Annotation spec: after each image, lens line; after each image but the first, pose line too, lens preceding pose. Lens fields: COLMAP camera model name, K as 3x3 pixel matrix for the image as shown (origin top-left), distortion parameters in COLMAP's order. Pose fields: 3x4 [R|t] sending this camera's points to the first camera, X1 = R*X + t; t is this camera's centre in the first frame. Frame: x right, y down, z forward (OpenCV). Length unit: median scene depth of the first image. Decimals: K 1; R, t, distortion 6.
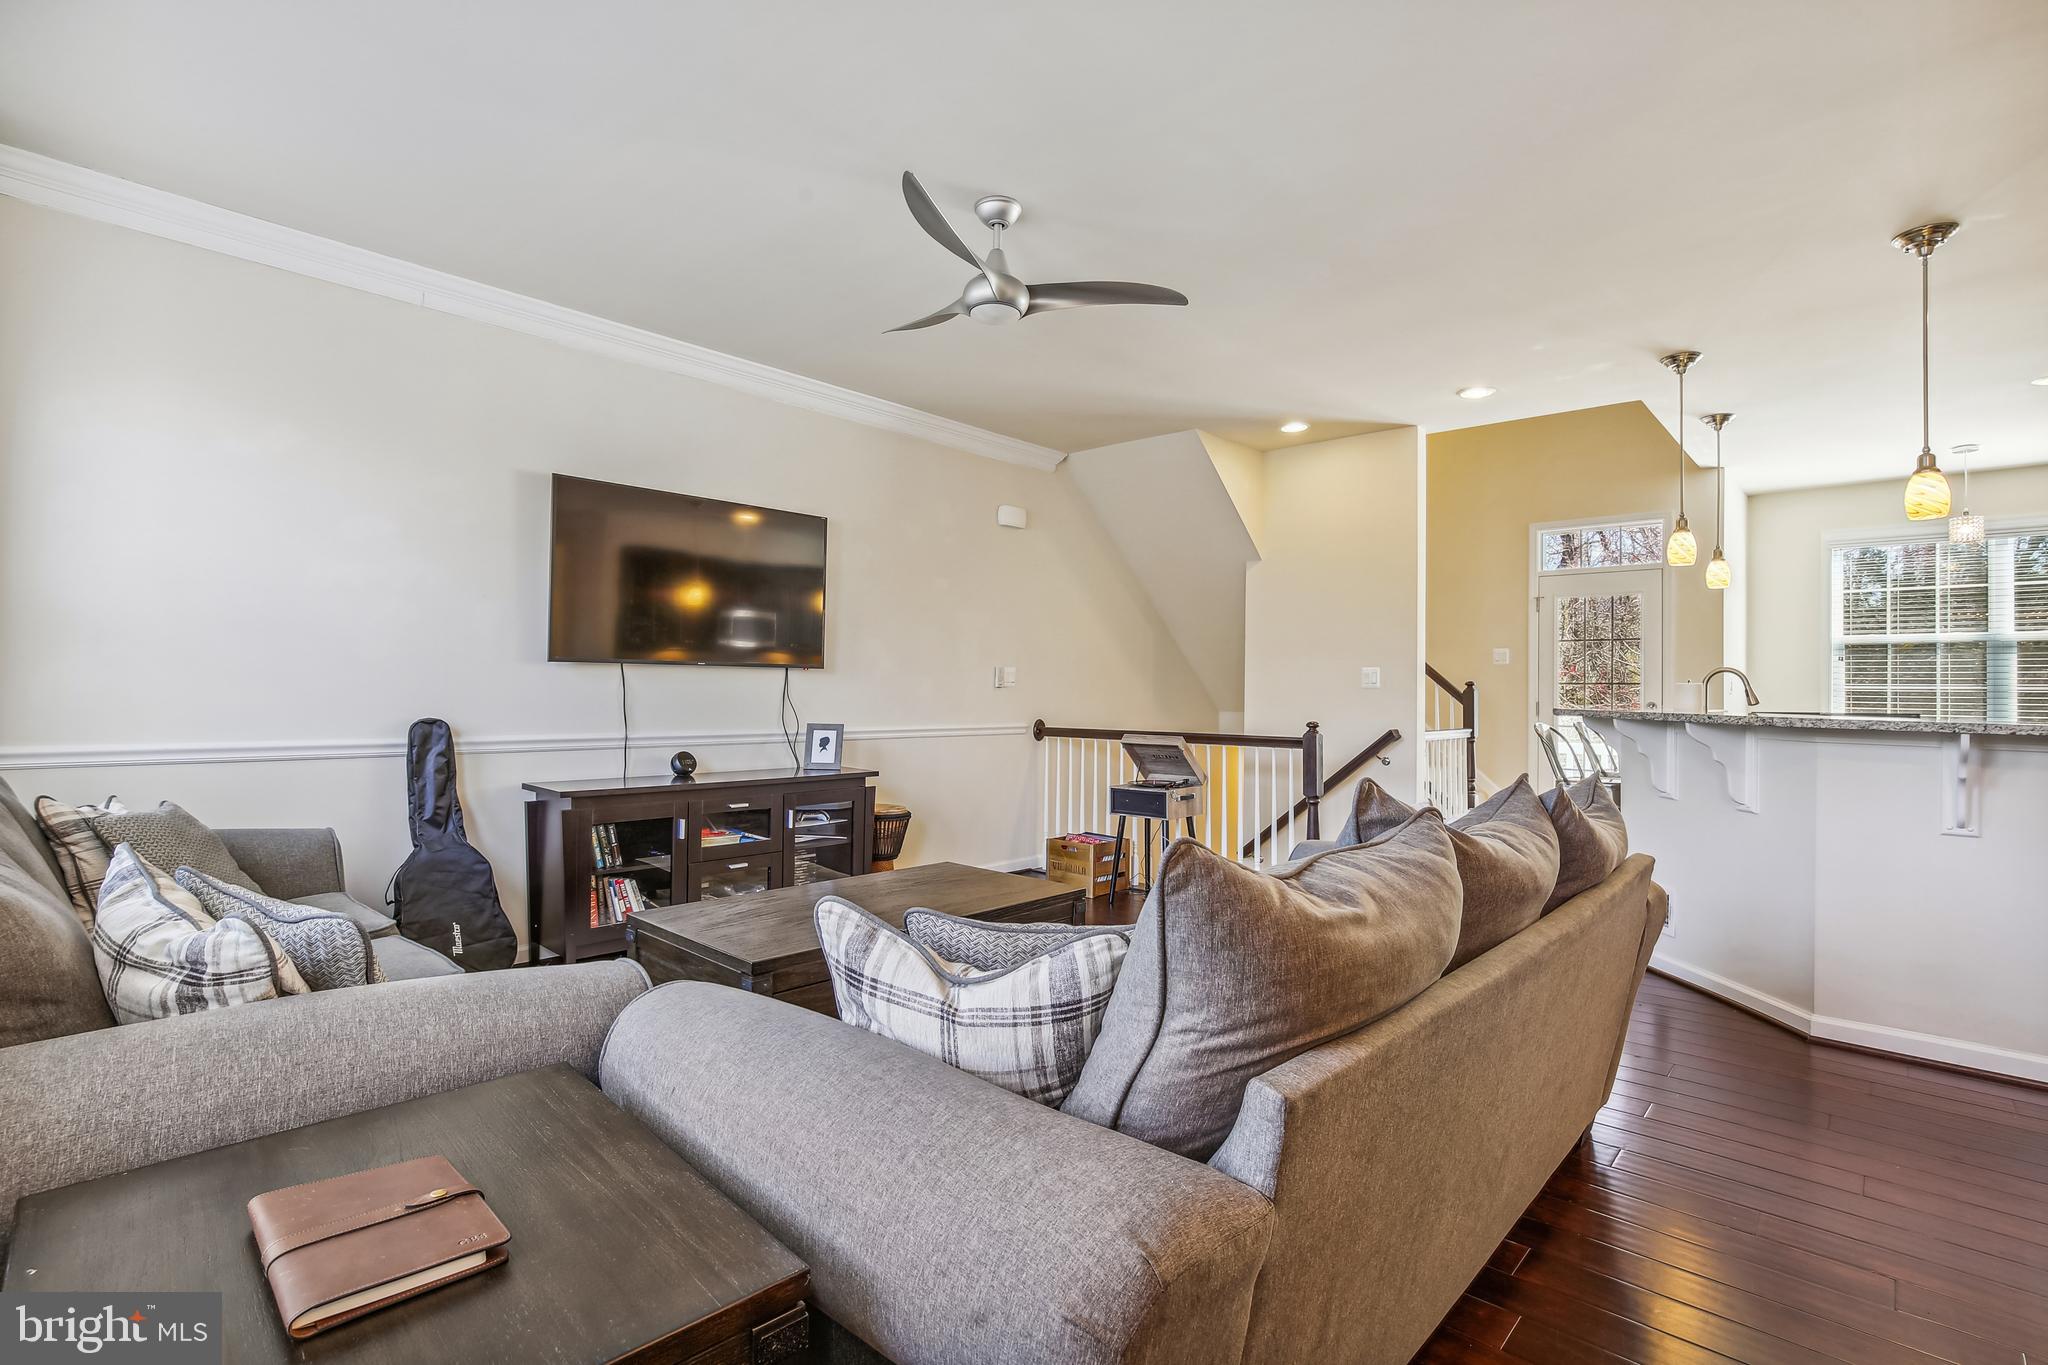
lens RADIAL K [[946.8, 0, 1004.5], [0, 946.8, 687.4], [0, 0, 1]] dist [-0.018040, 0.001302]
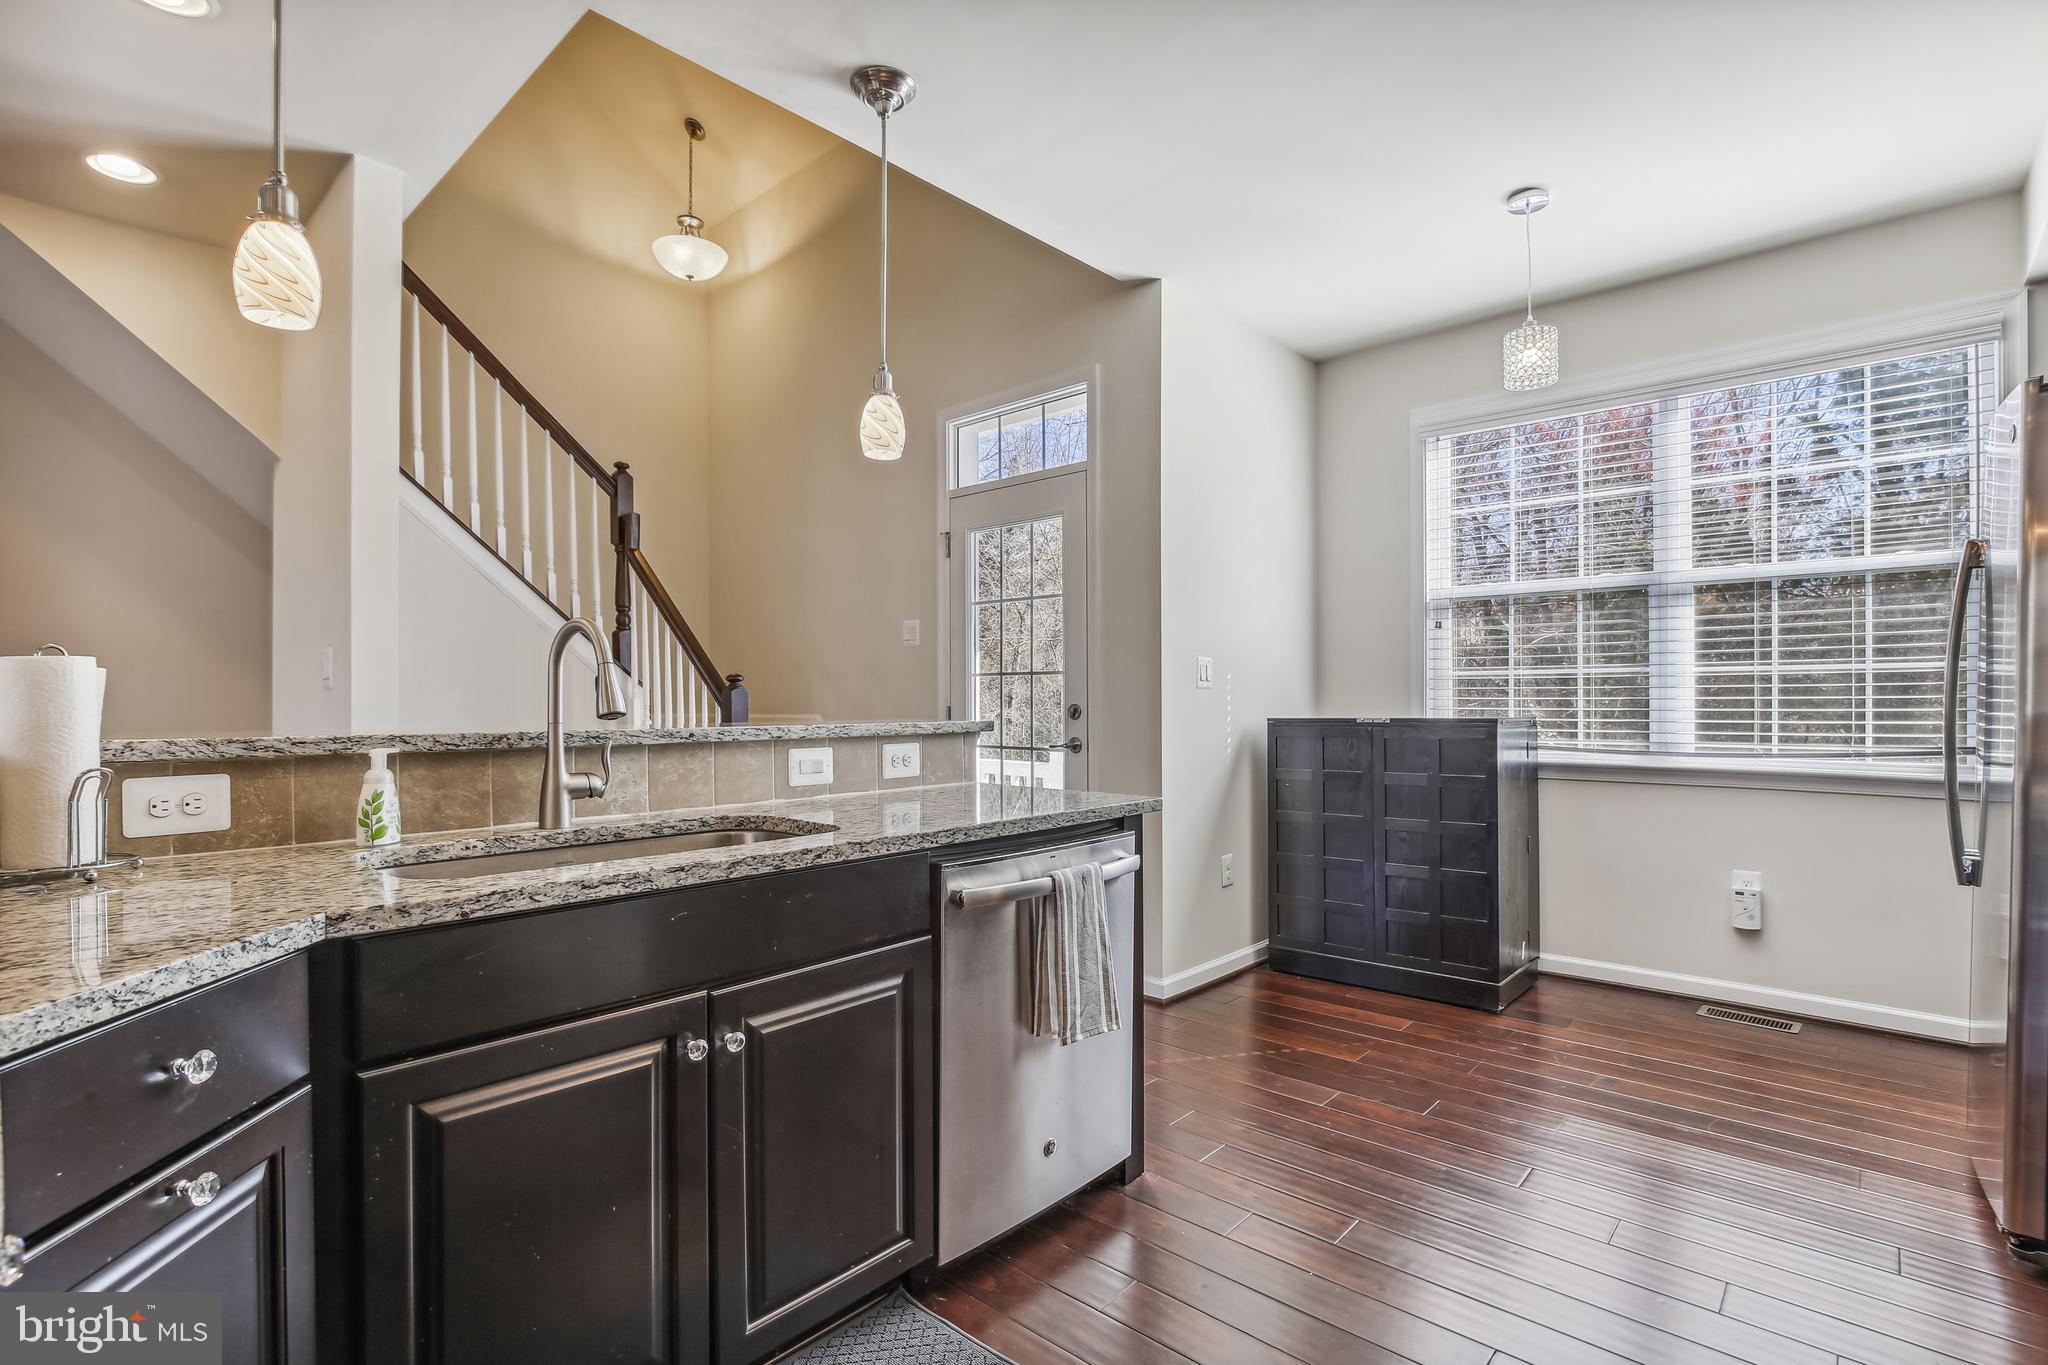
lens RADIAL K [[946.8, 0, 1046.2], [0, 946.8, 698.0], [0, 0, 1]] dist [-0.018040, 0.001302]
pose [[0.999382, -0.016169, 0.031218, 0.928191], [0.015846, 0.999819, 0.010565, 0.009239], [-0.031383, -0.010064, 0.999457, 0.603277]]
